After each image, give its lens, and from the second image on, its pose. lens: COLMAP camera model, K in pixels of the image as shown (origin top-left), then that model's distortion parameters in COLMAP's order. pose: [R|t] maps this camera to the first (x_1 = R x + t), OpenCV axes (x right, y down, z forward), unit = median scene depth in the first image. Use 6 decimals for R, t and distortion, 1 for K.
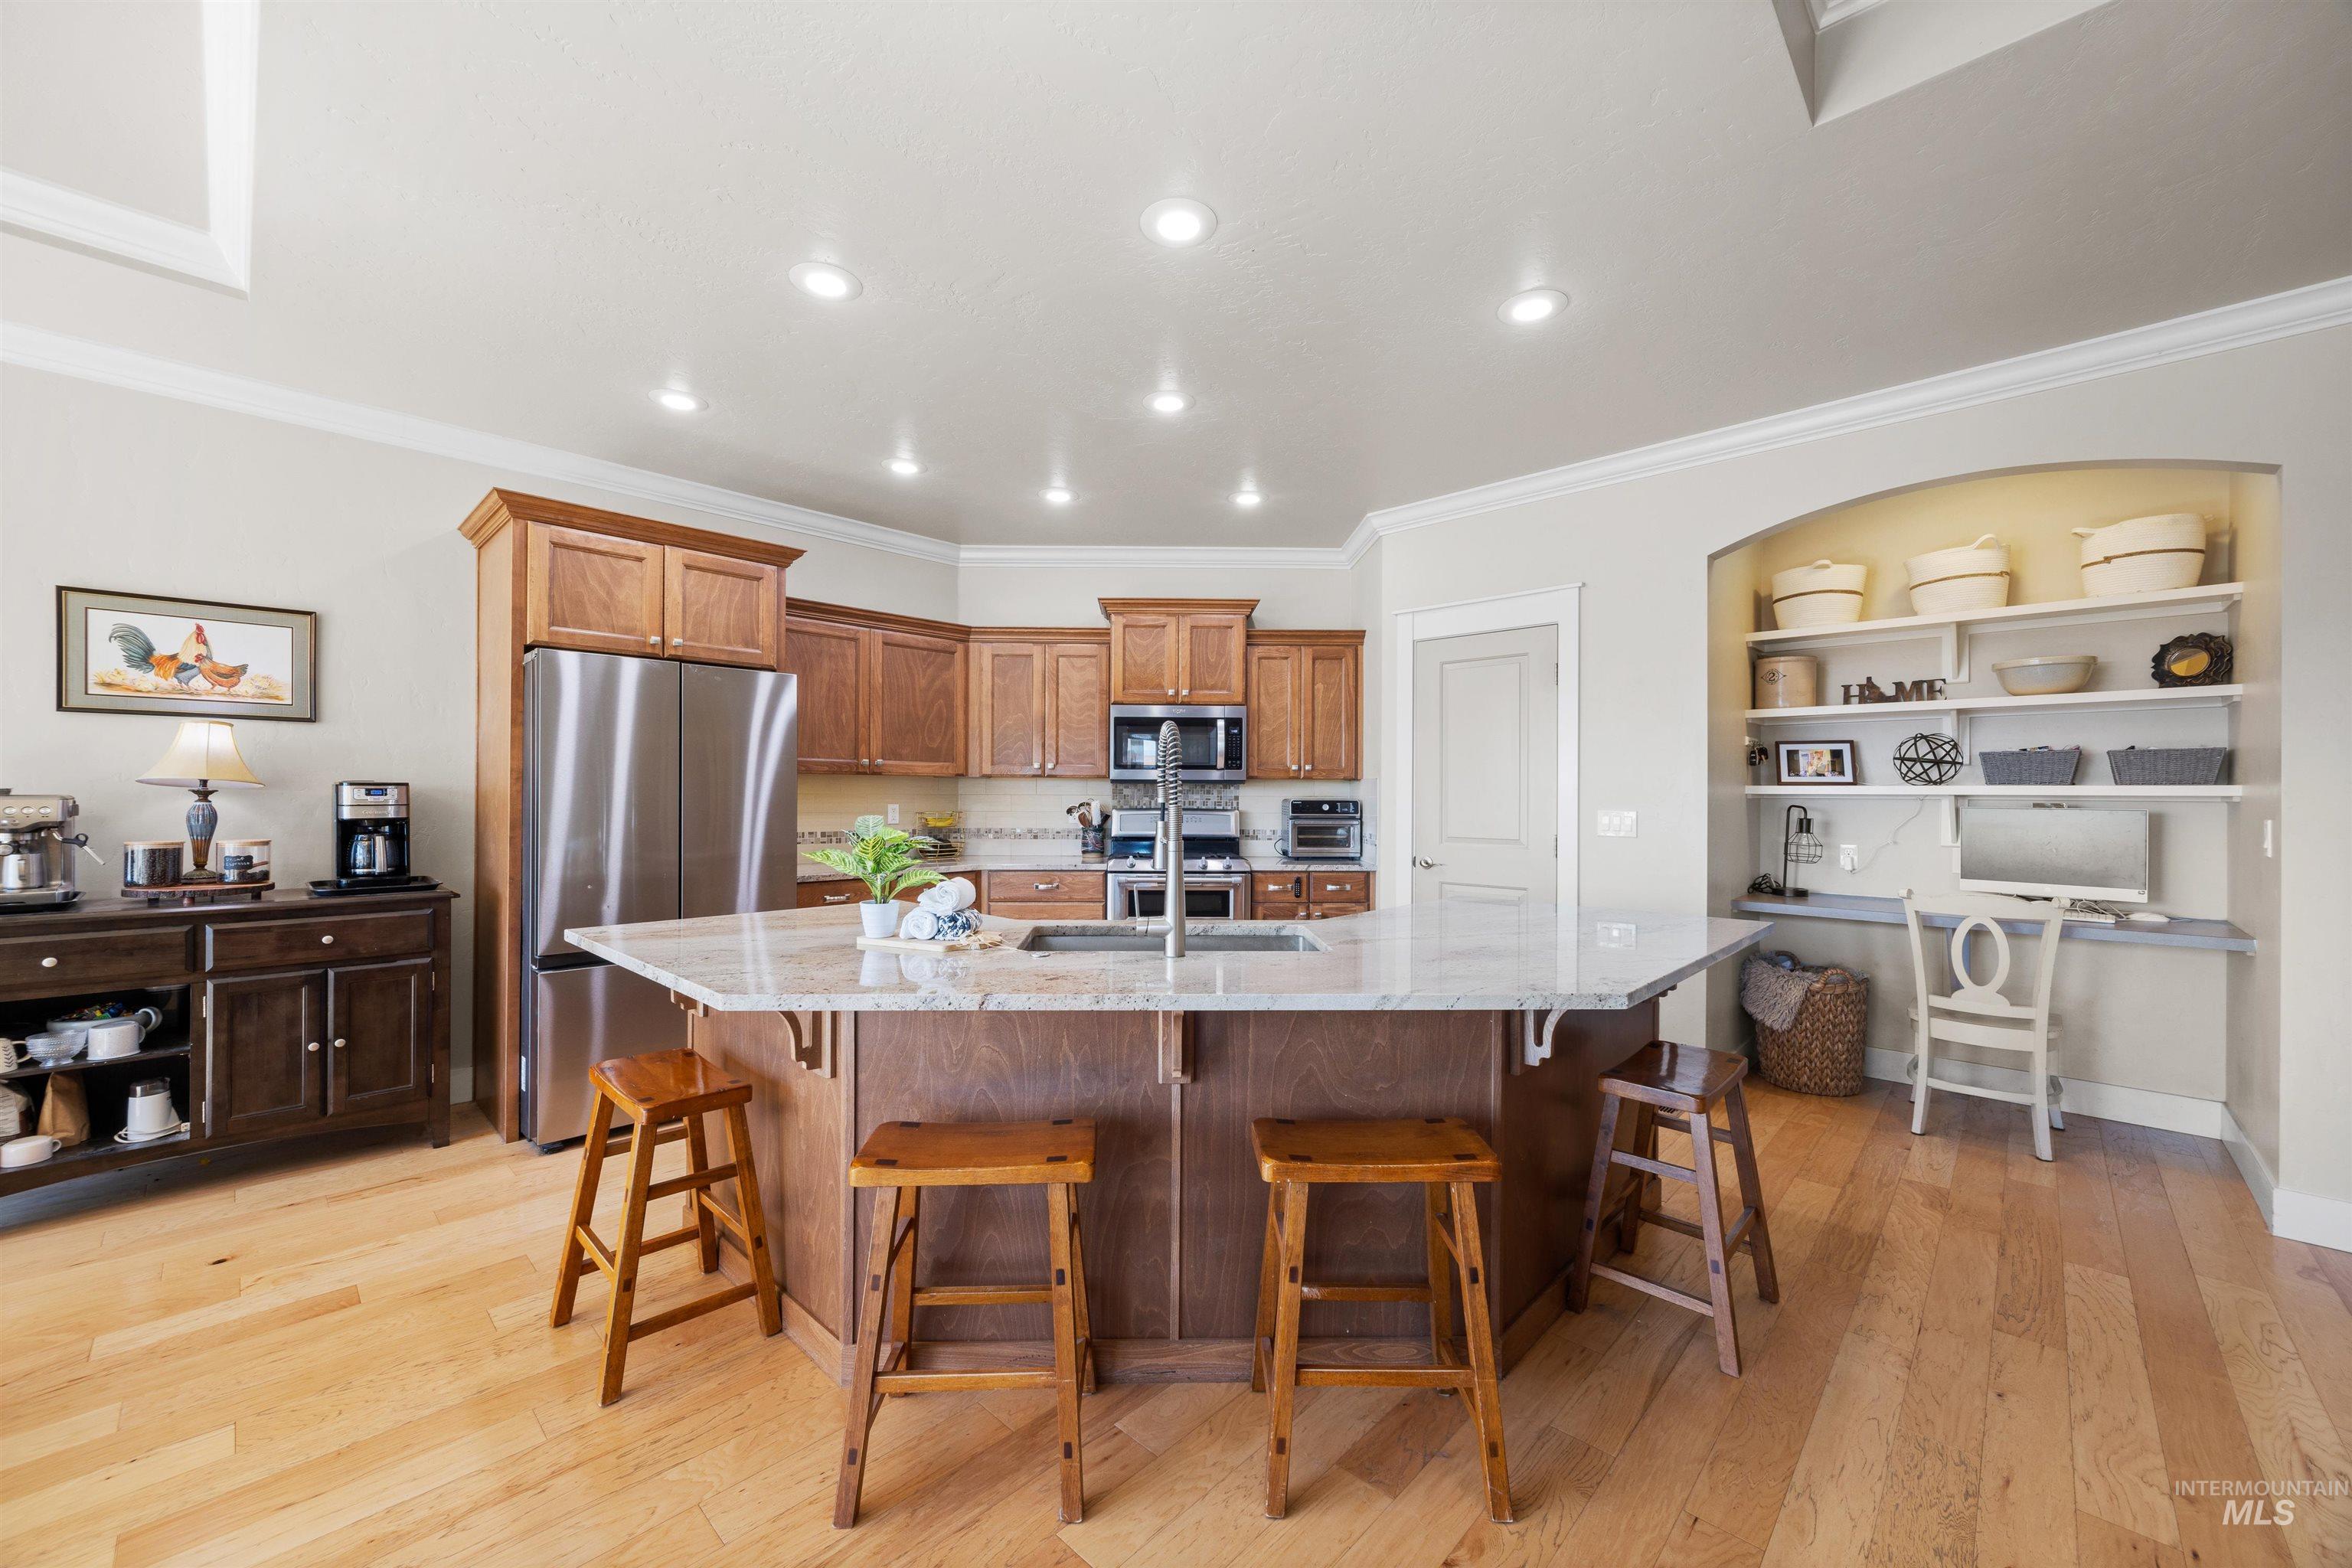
lens RADIAL K [[913.7, 0, 1173.5], [0, 913.7, 798.2], [0, 0, 1]] dist [0.001463, 0.000293]
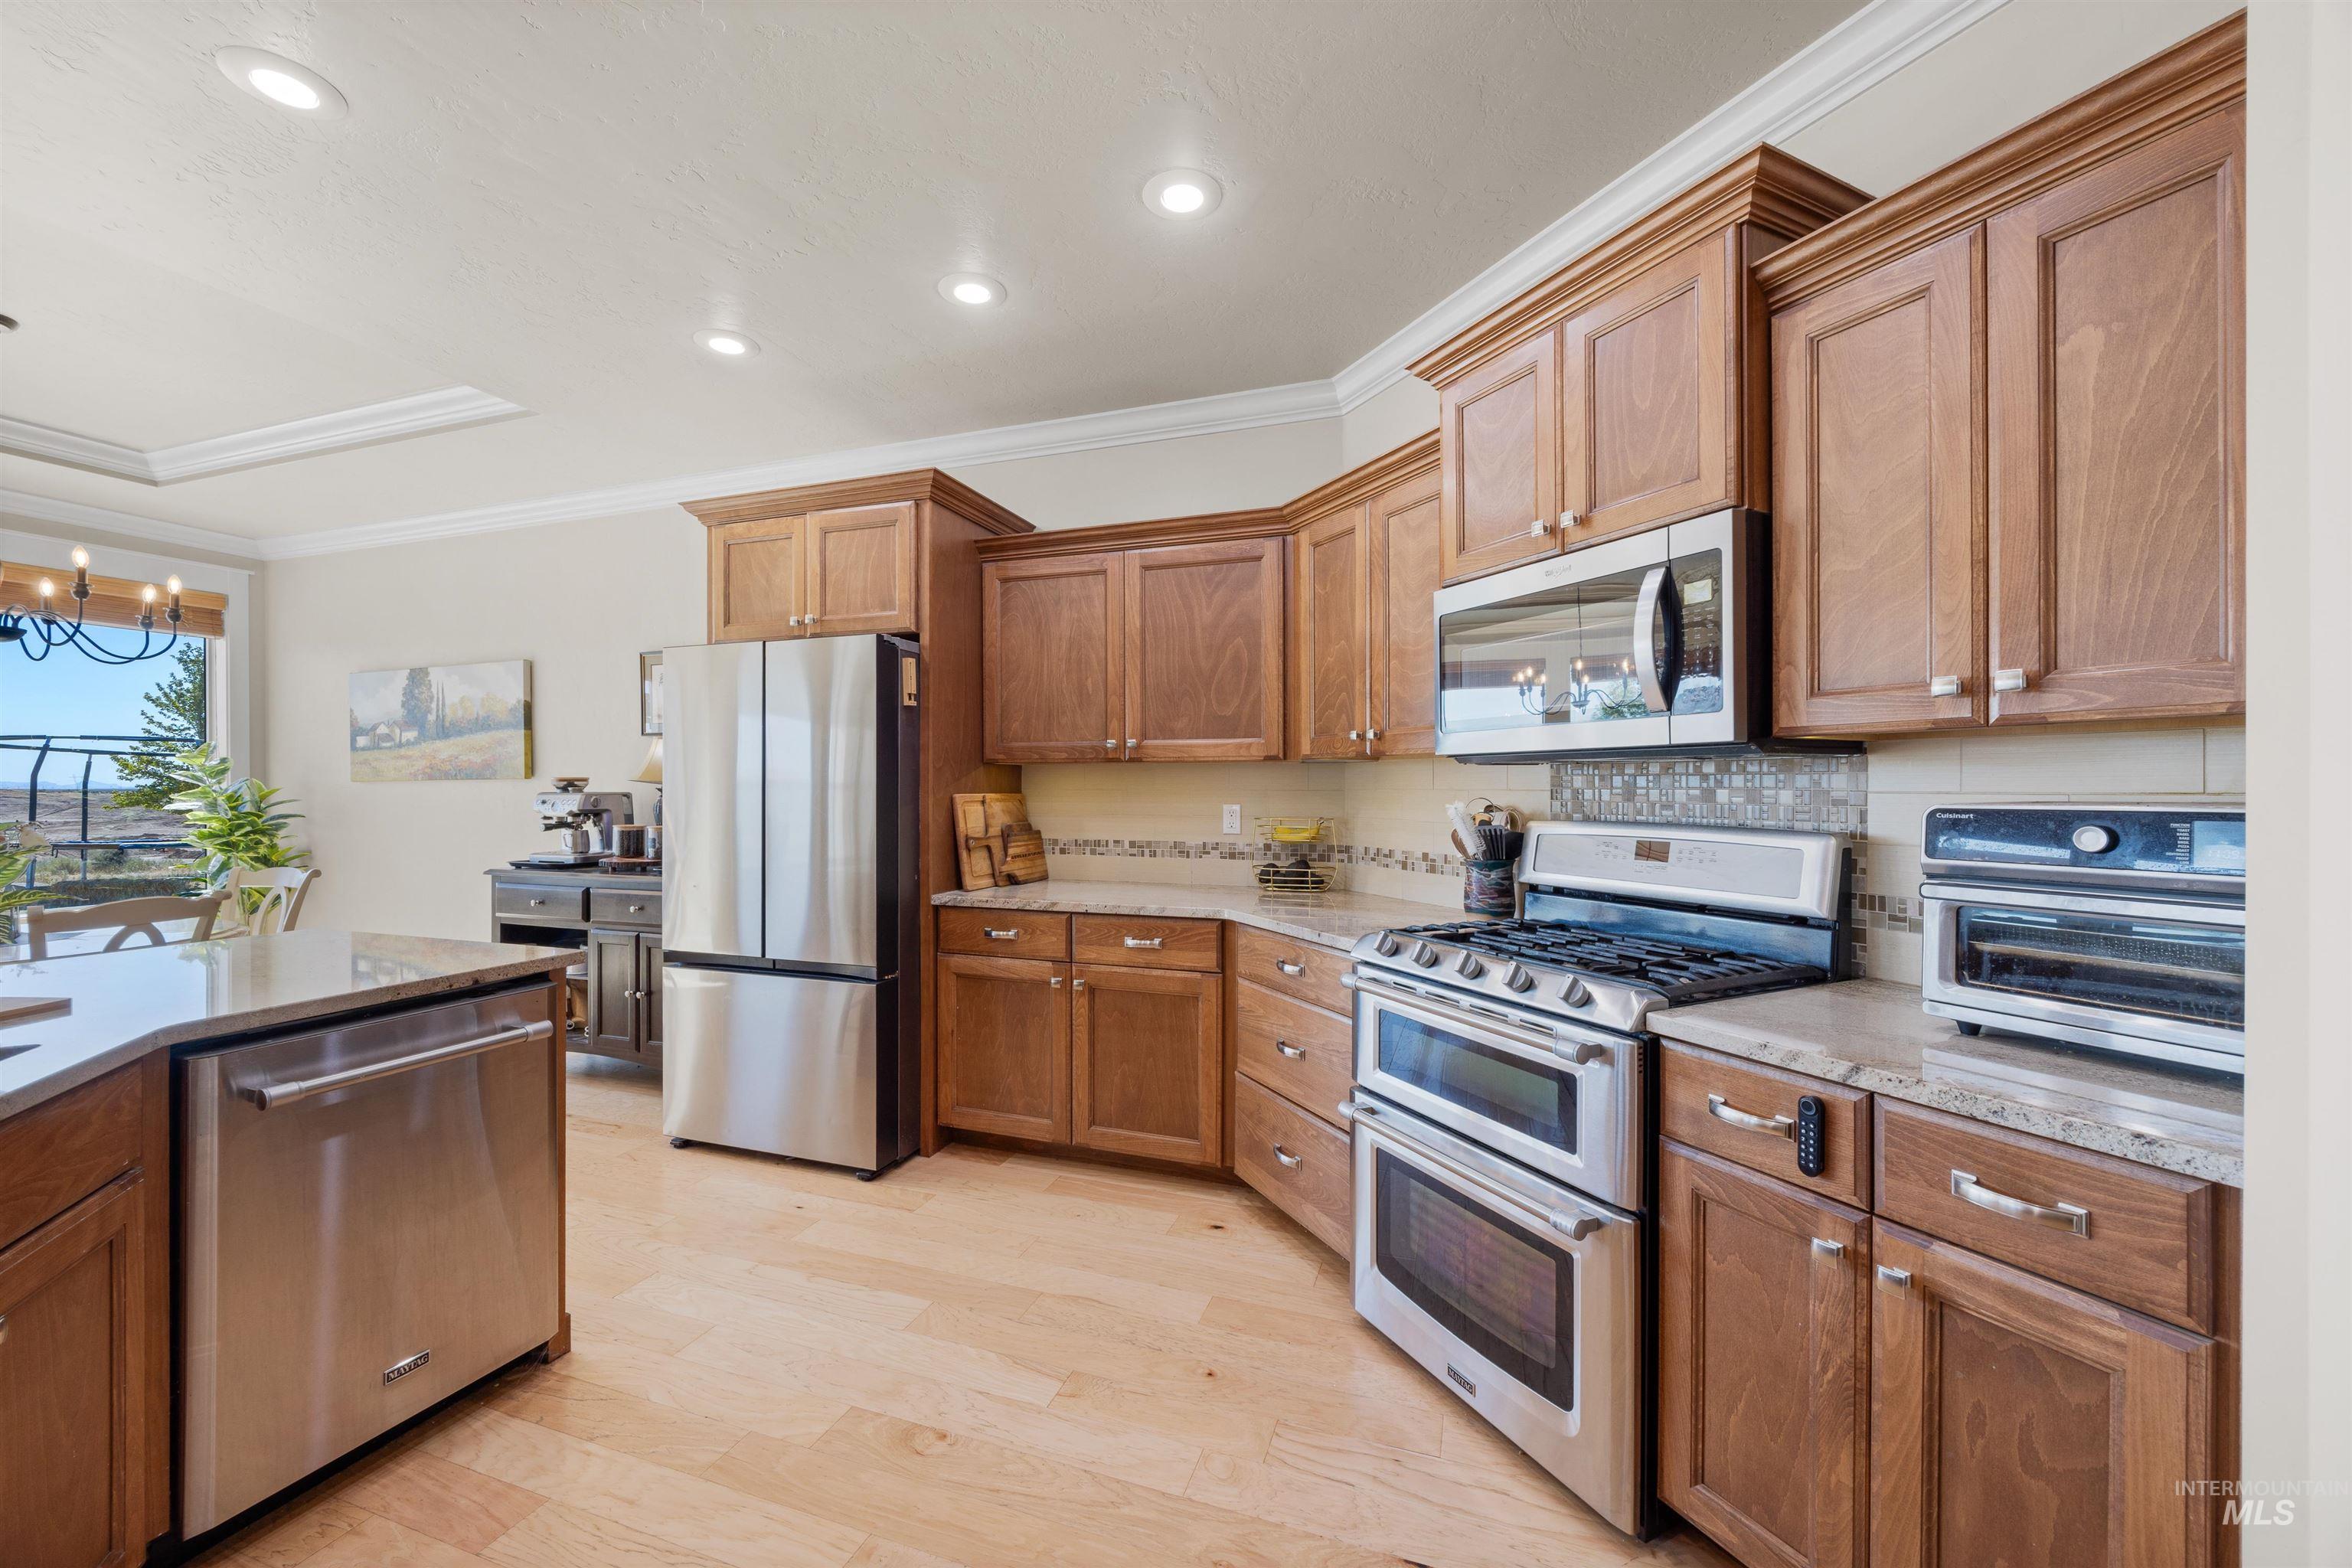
lens RADIAL K [[904.9, 0, 1177.3], [0, 904.9, 794.4], [0, 0, 1]] dist [0.000467, -0.000193]
pose [[0.409113, 0.001318, -0.912483, 0.284915], [-0.000297, 0.999999, 0.001311, -0.001825], [0.912484, -0.000265, 0.409113, 0.691937]]
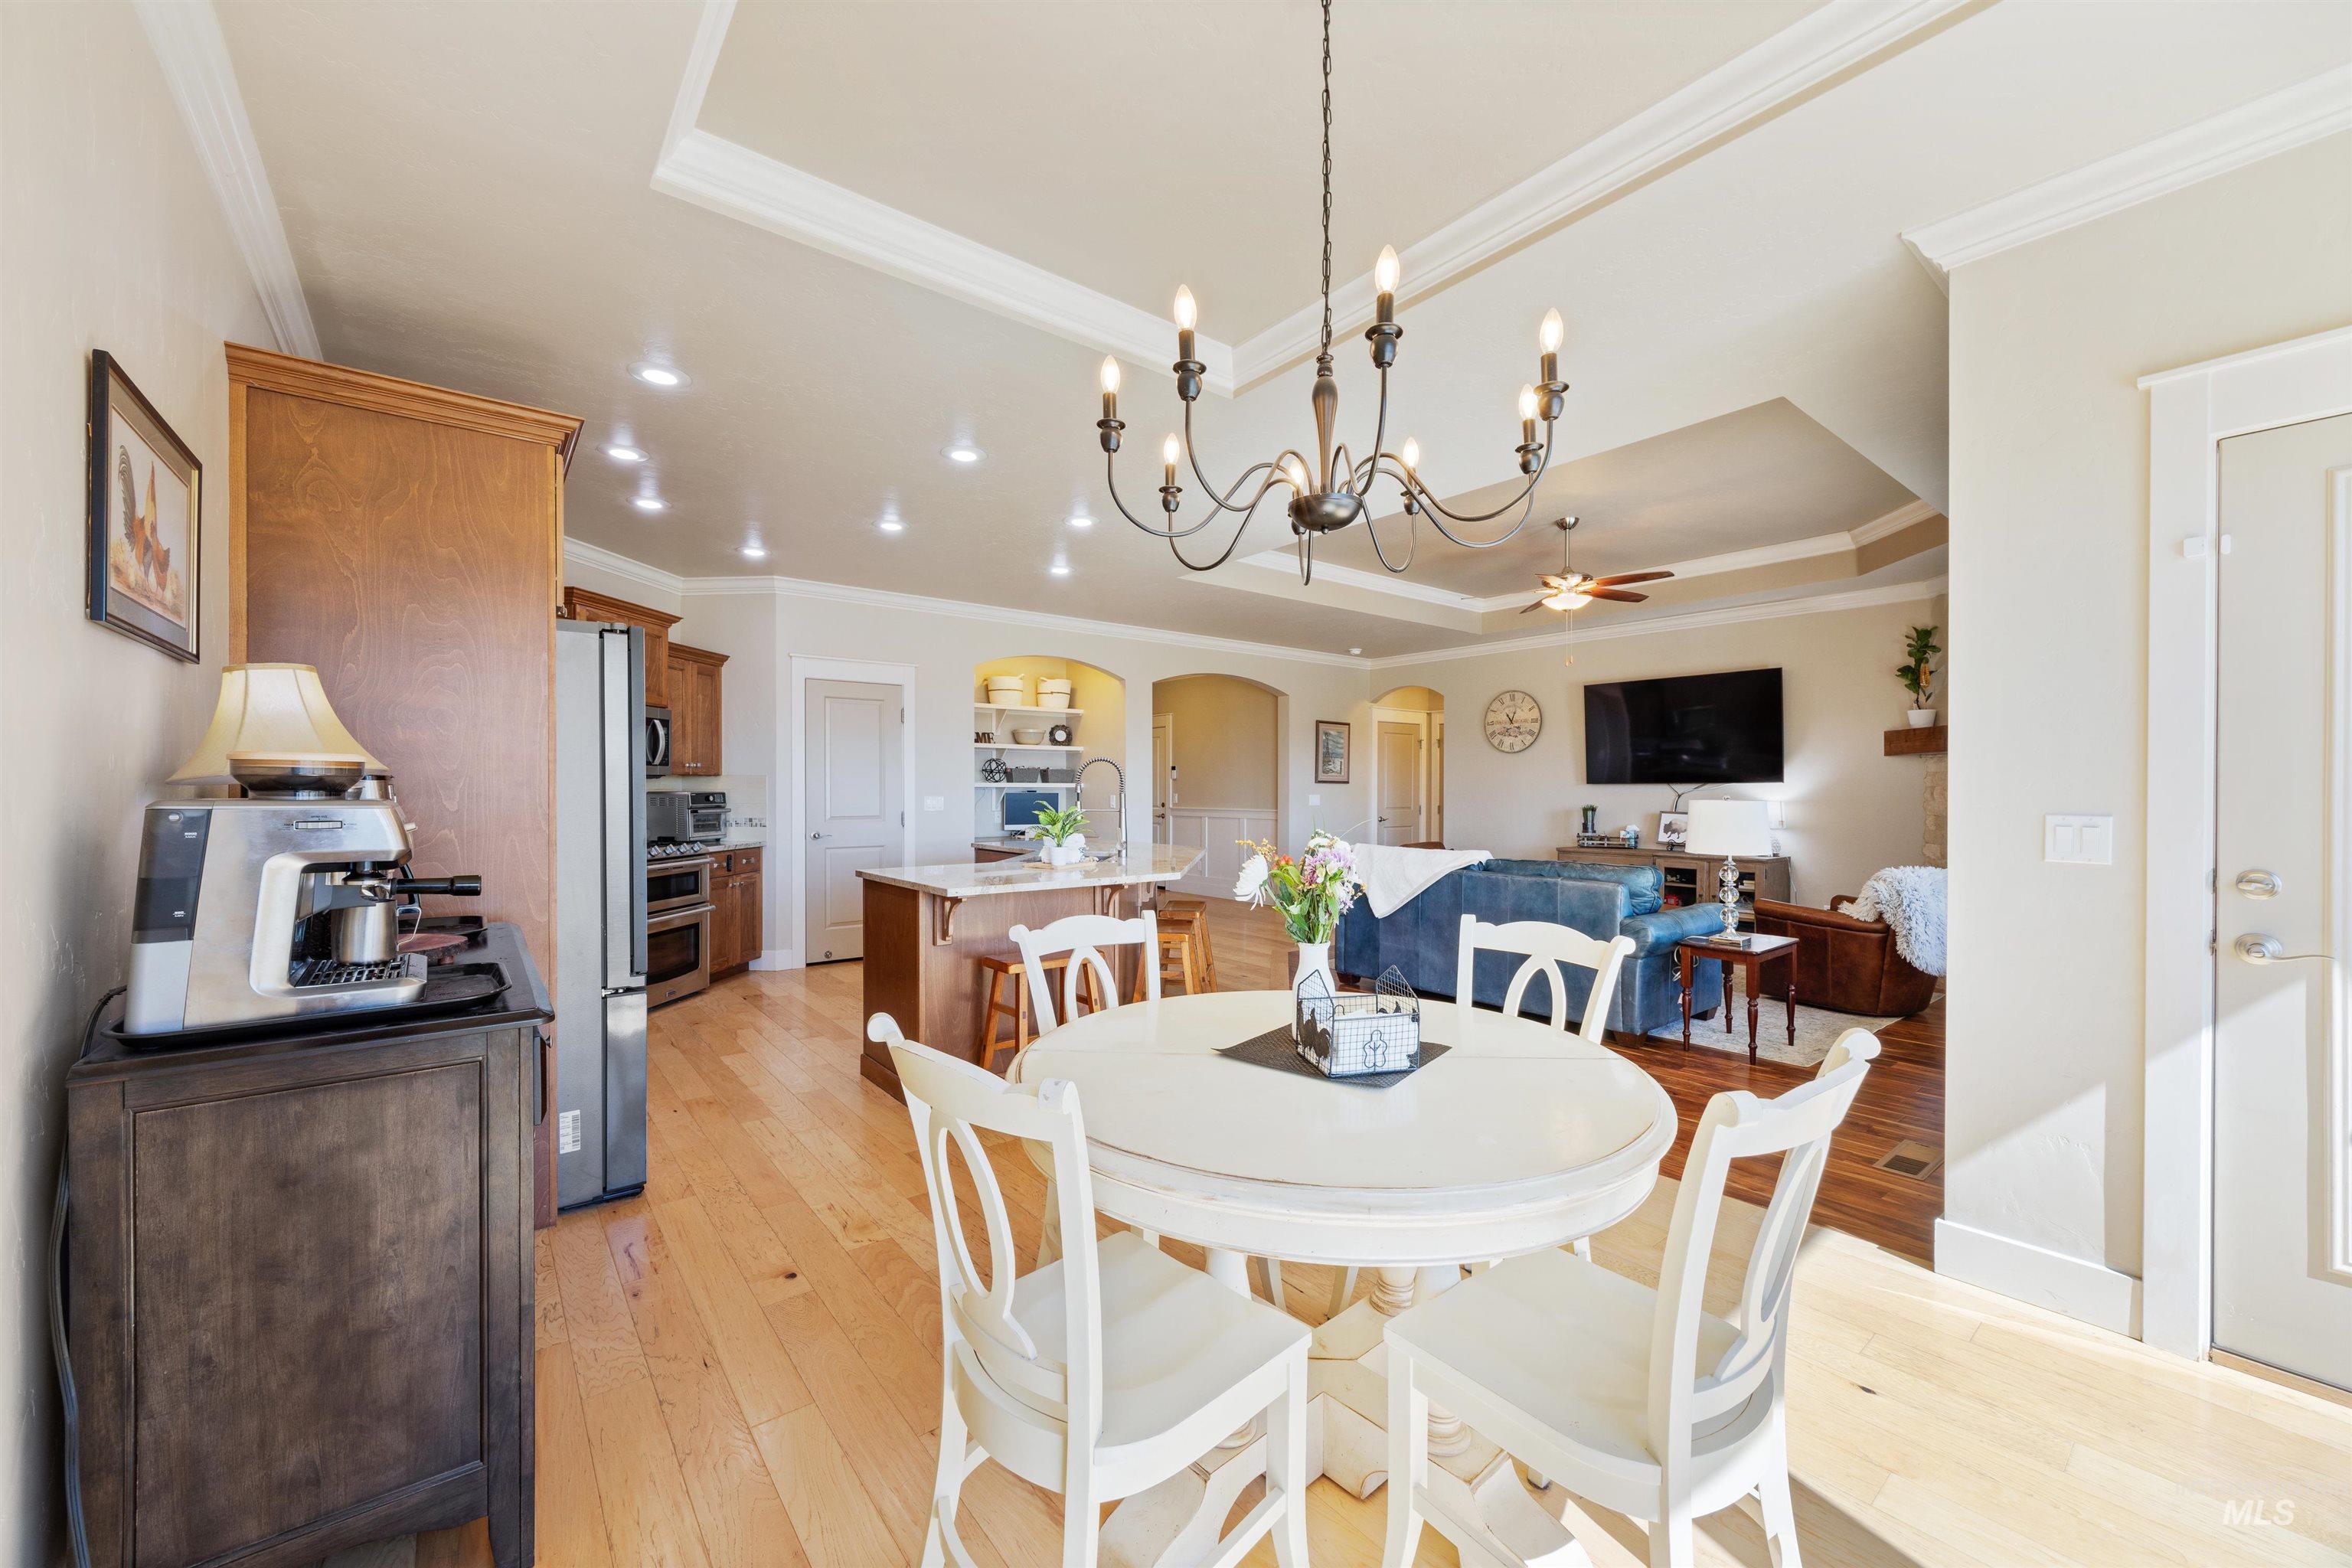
lens RADIAL K [[904.9, 0, 1177.3], [0, 904.9, 794.4], [0, 0, 1]] dist [0.000467, -0.000193]
pose [[0.138816, -0.010213, 0.990266, -0.940930], [0.002731, 0.999947, 0.009930, -0.005355], [-0.990314, 0.001326, 0.138837, 0.222973]]
